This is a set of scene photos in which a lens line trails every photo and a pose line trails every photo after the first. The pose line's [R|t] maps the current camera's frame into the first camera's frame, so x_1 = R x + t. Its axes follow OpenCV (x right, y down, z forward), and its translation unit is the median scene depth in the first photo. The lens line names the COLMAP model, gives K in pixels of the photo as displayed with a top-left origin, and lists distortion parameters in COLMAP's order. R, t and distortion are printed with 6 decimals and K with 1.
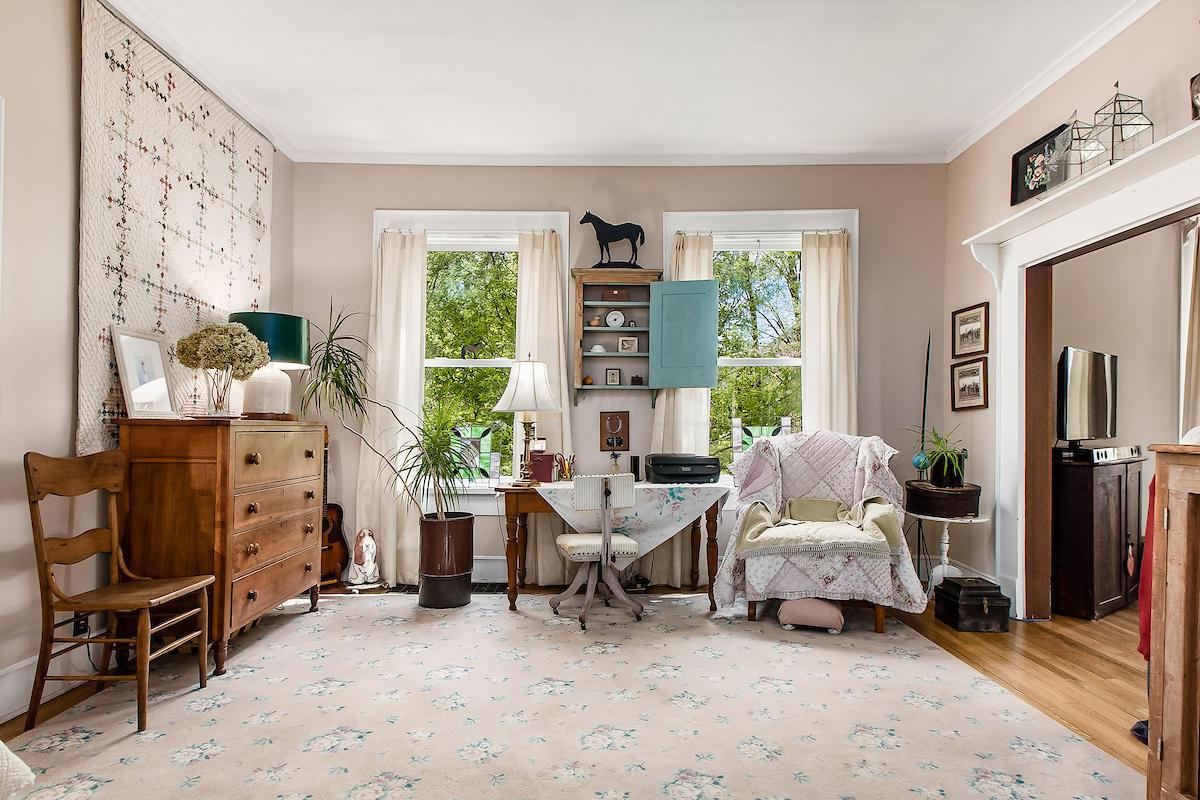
lens RADIAL K [[660.0, 0, 601.0], [0, 660.0, 419.4], [0, 0, 1]] dist [-0.001867, -0.000070]
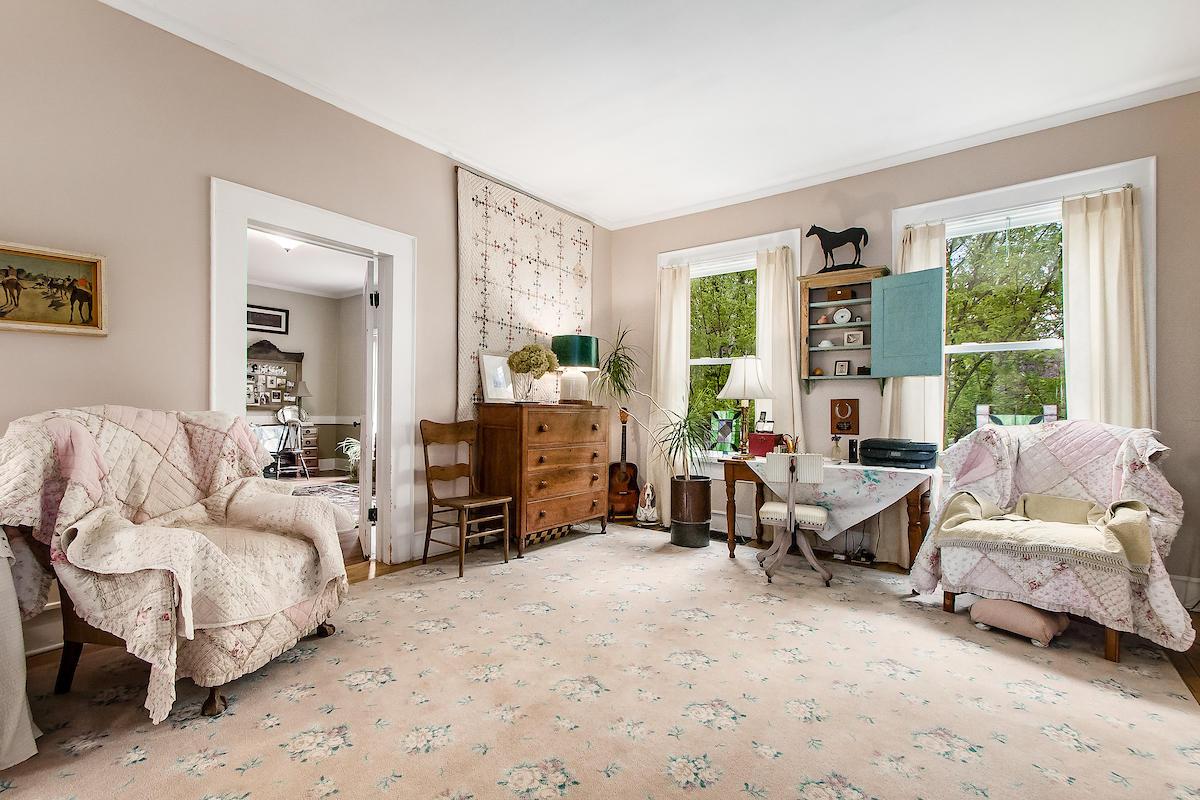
lens RADIAL K [[524.3, 0, 605.4], [0, 524.3, 403.7], [0, 0, 1]] dist [0.002585, -0.001591]
pose [[0.794863, 0.006065, -0.606759, 0.290061], [-0.008410, 0.999964, -0.001022, 0.000297], [0.606731, 0.005915, 0.794886, 0.065327]]
